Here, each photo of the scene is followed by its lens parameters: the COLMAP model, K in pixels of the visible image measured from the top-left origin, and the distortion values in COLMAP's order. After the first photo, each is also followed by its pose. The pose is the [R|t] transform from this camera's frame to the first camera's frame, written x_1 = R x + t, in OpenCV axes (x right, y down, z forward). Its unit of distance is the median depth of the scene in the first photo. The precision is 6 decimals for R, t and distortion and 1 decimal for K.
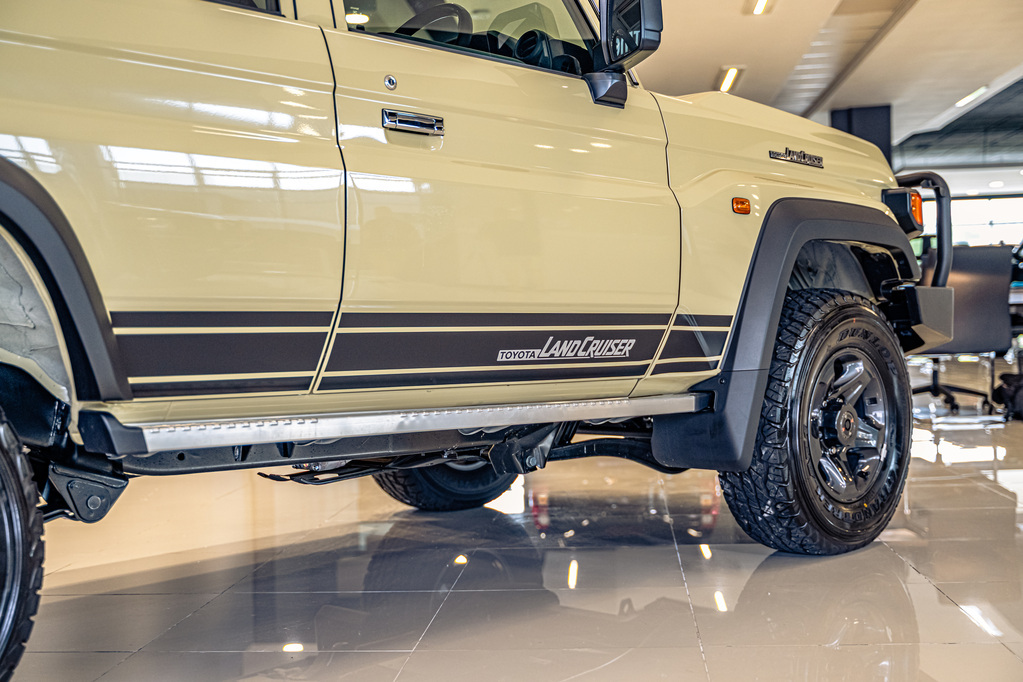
lens RADIAL K [[1302.1, 0, 511.5], [0, 1302.1, 341.0], [0, 0, 1]] dist [0.021042, 0.007884]
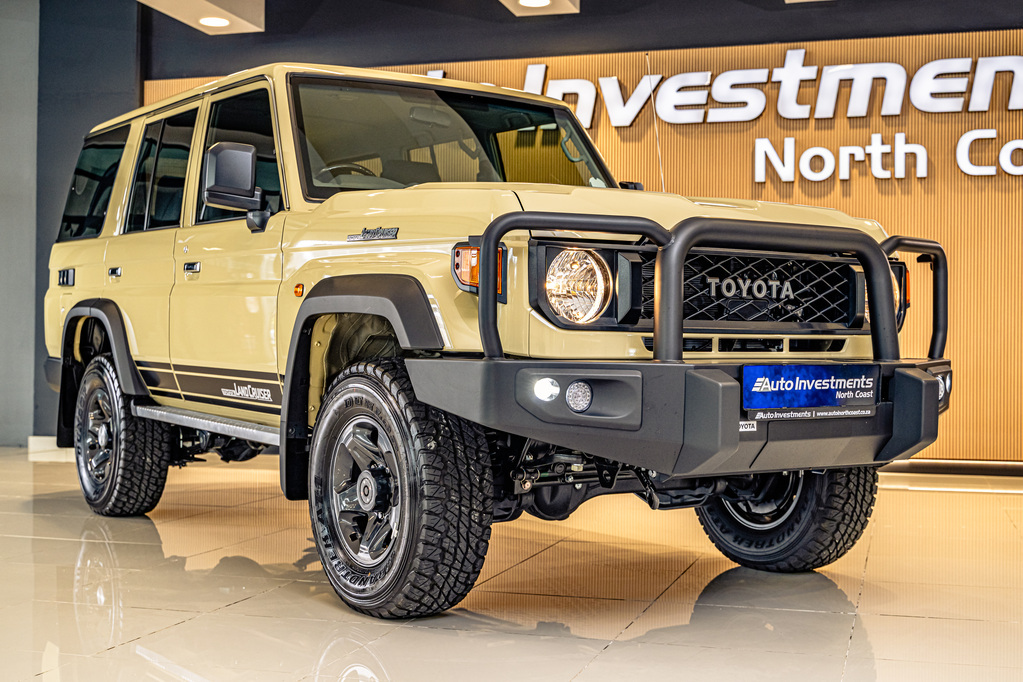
lens RADIAL K [[1345.2, 0, 511.5], [0, 1345.2, 341.0], [0, 0, 1]] dist [0.004284, -0.010218]
pose [[-0.200410, 0.024716, -0.979400, 1.399451], [-0.011814, 0.999548, 0.027641, -0.092810], [0.979641, 0.017110, -0.200028, 1.458108]]
